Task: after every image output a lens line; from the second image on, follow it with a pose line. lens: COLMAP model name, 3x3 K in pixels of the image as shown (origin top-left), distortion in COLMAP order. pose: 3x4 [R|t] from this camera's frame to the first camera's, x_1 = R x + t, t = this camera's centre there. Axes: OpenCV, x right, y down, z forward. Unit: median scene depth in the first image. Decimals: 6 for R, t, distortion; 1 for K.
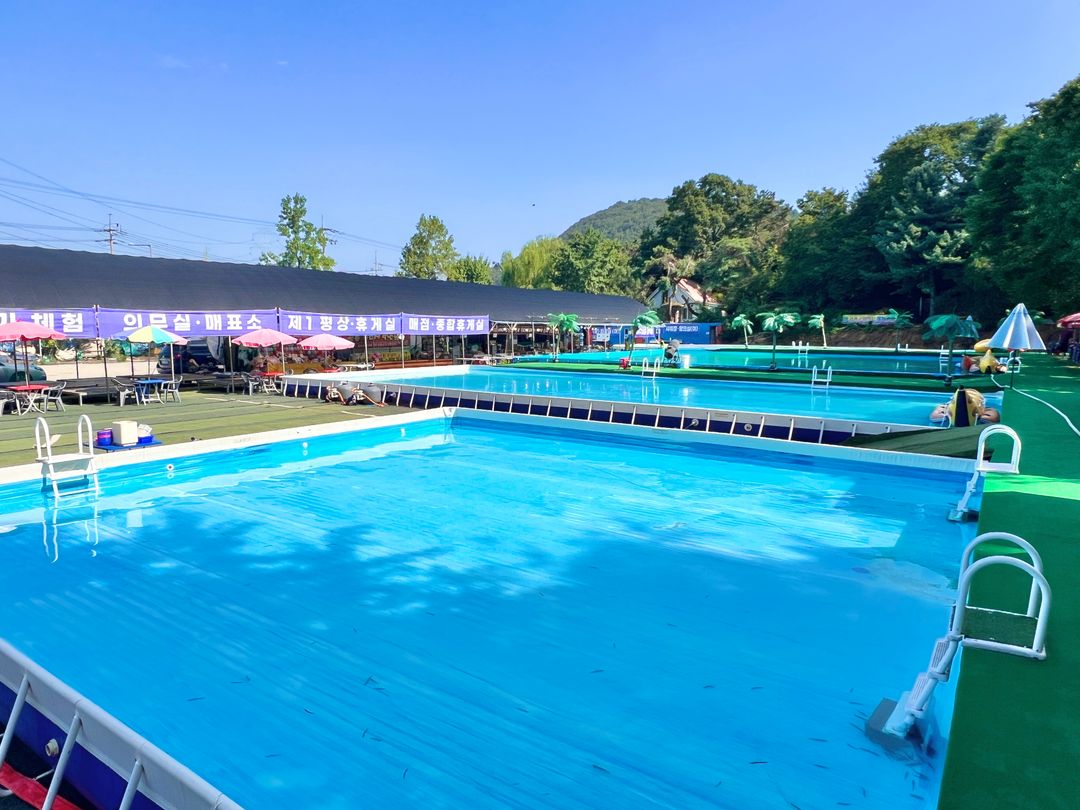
lens RADIAL K [[678.5, 0, 540.0], [0, 678.5, 405.0], [0, 0, 1]] dist [0.002517, 0.000596]
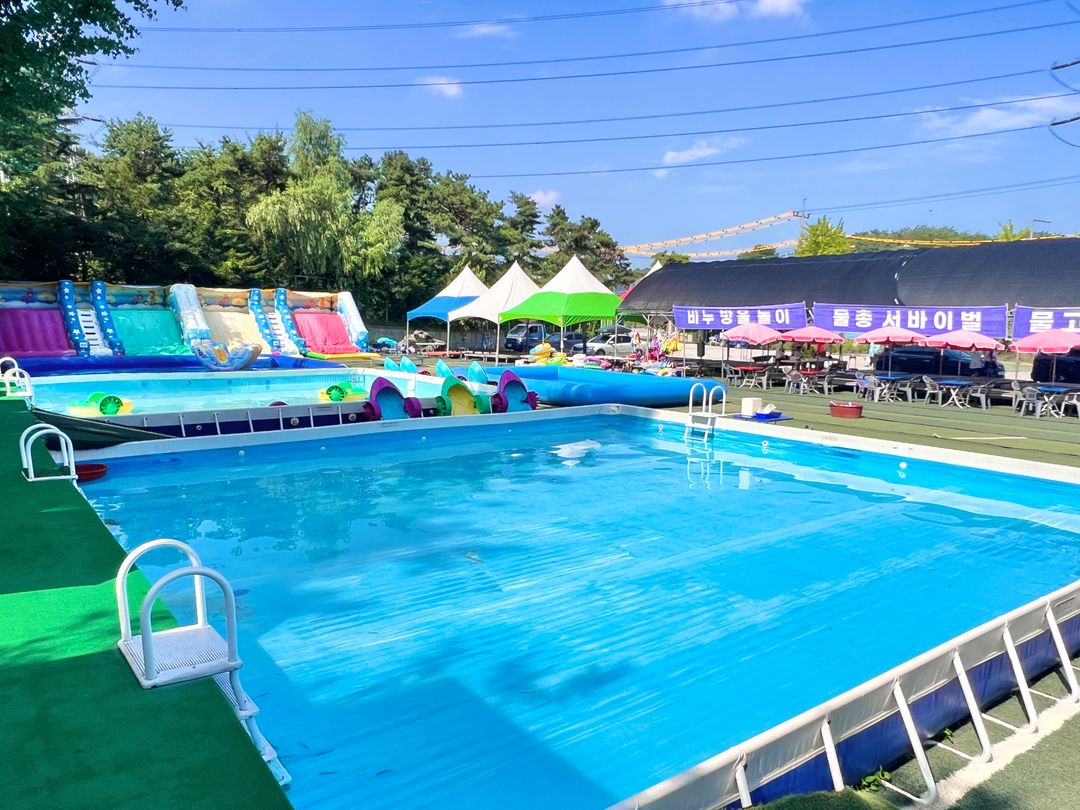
lens RADIAL K [[766.9, 0, 540.0], [0, 766.9, 405.0], [0, 0, 1]] dist [-0.000096, 0.000790]
pose [[-0.338396, 0.096792, -0.936012, 0.879263], [-0.114164, 0.983125, 0.142938, -0.126435], [0.934053, 0.155228, -0.321636, 1.155941]]
